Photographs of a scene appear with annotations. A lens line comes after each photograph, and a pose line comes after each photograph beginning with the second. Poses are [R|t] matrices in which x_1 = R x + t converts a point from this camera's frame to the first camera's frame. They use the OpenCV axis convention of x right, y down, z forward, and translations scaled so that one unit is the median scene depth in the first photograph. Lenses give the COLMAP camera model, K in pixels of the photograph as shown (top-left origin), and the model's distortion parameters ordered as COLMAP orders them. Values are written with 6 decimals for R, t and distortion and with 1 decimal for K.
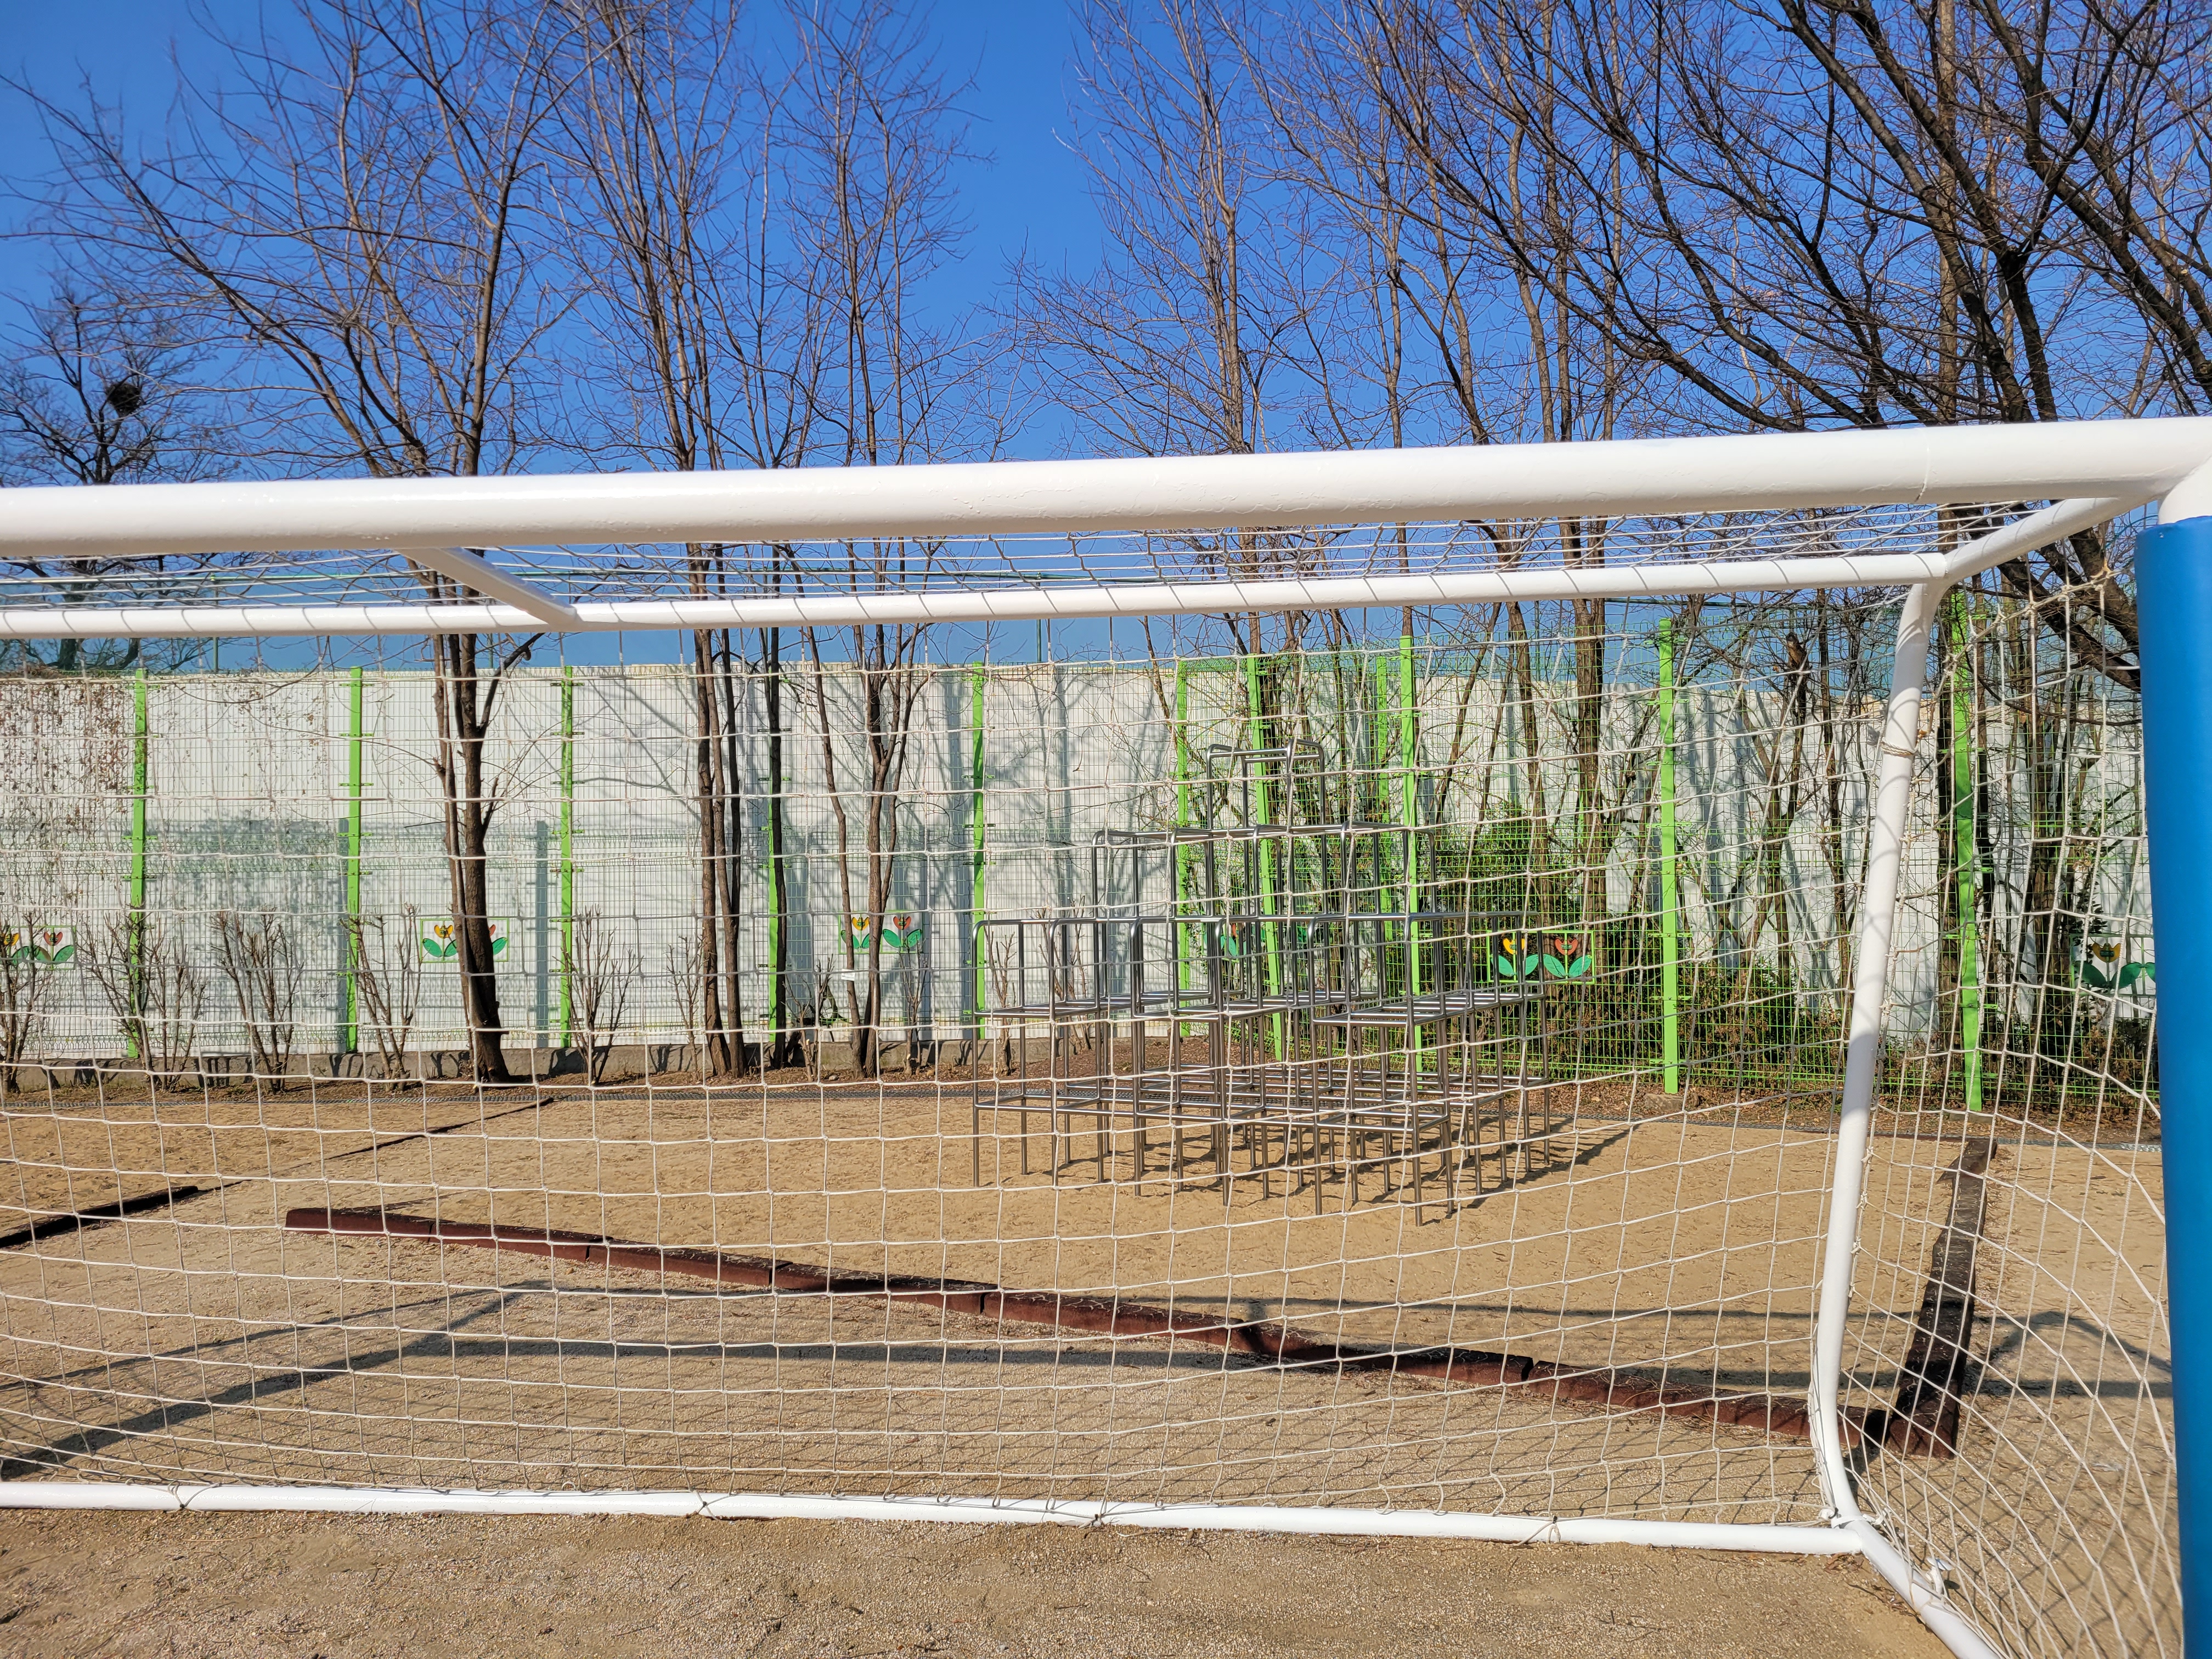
lens RADIAL K [[1631.4, 0, 1105.9], [0, 1631.4, 819.8], [0, 0, 1]] dist [0.071646, -0.051621]
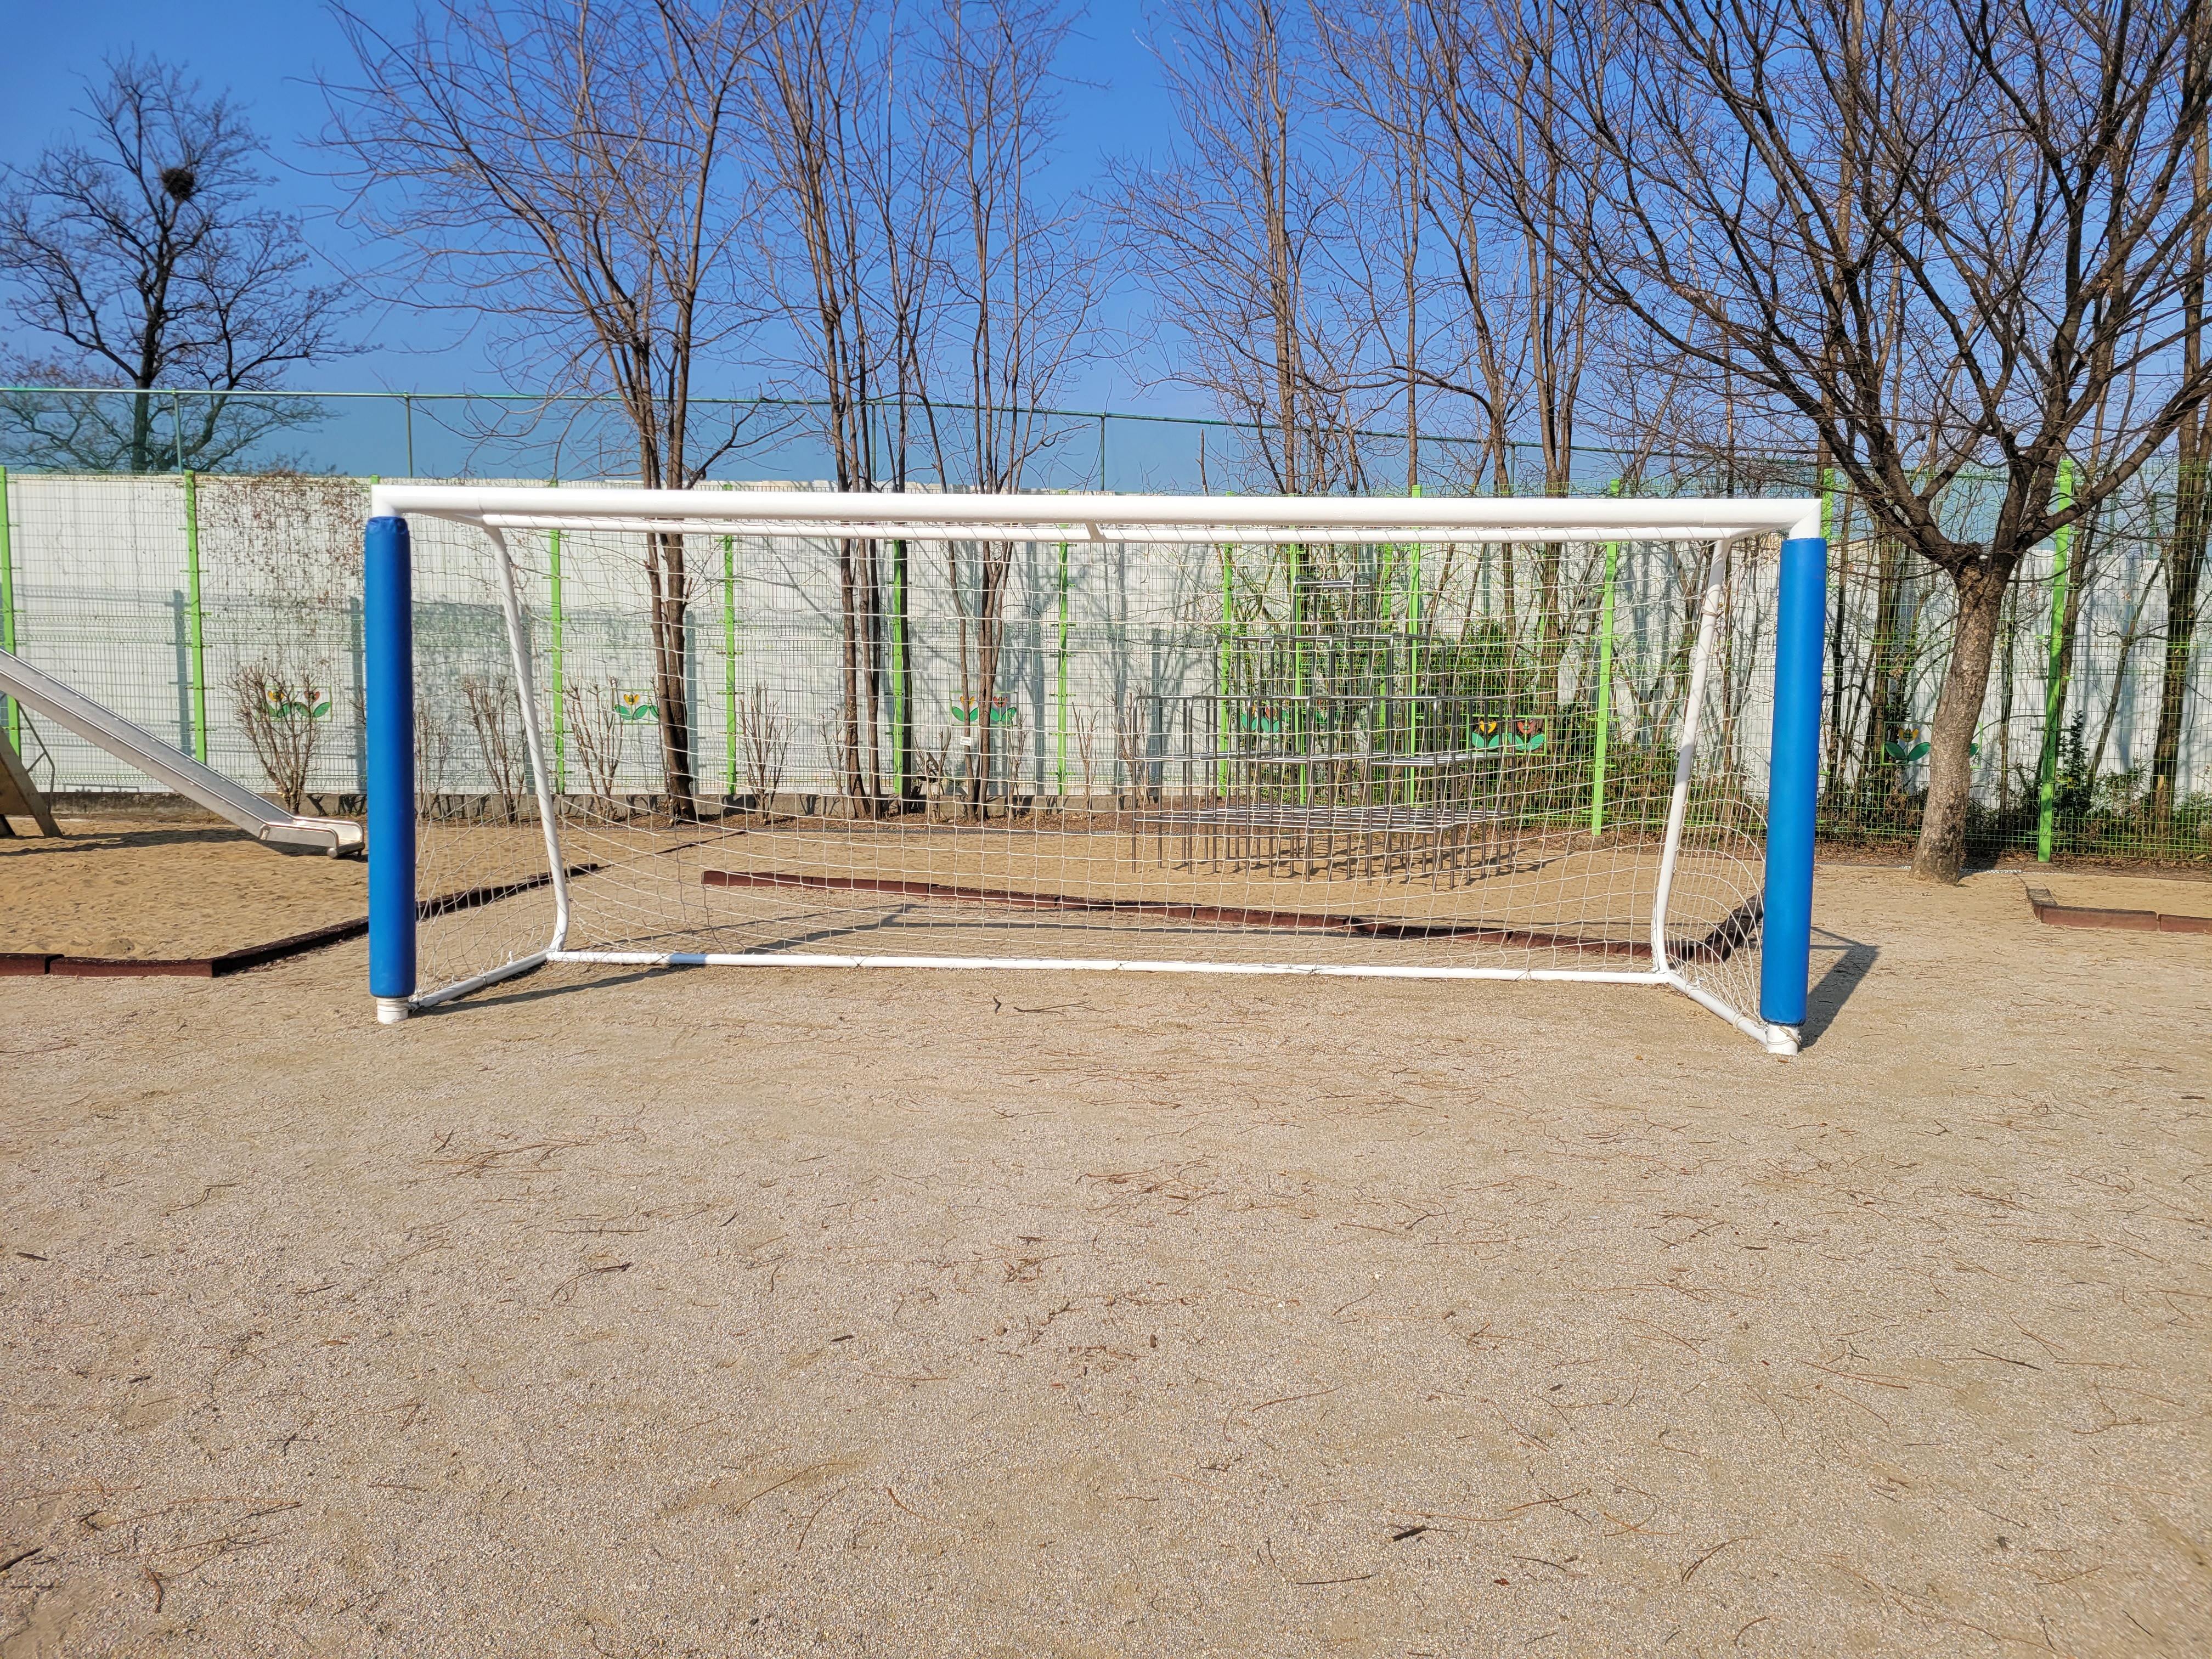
lens RADIAL K [[1631.4, 0, 1122.9], [0, 1631.4, 828.9], [0, 0, 1]] dist [0.071646, -0.051621]
pose [[0.998785, 0.017728, 0.045992, -0.090496], [-0.023579, 0.991236, 0.129984, -0.005464], [-0.043284, -0.130911, 0.990449, -0.268500]]
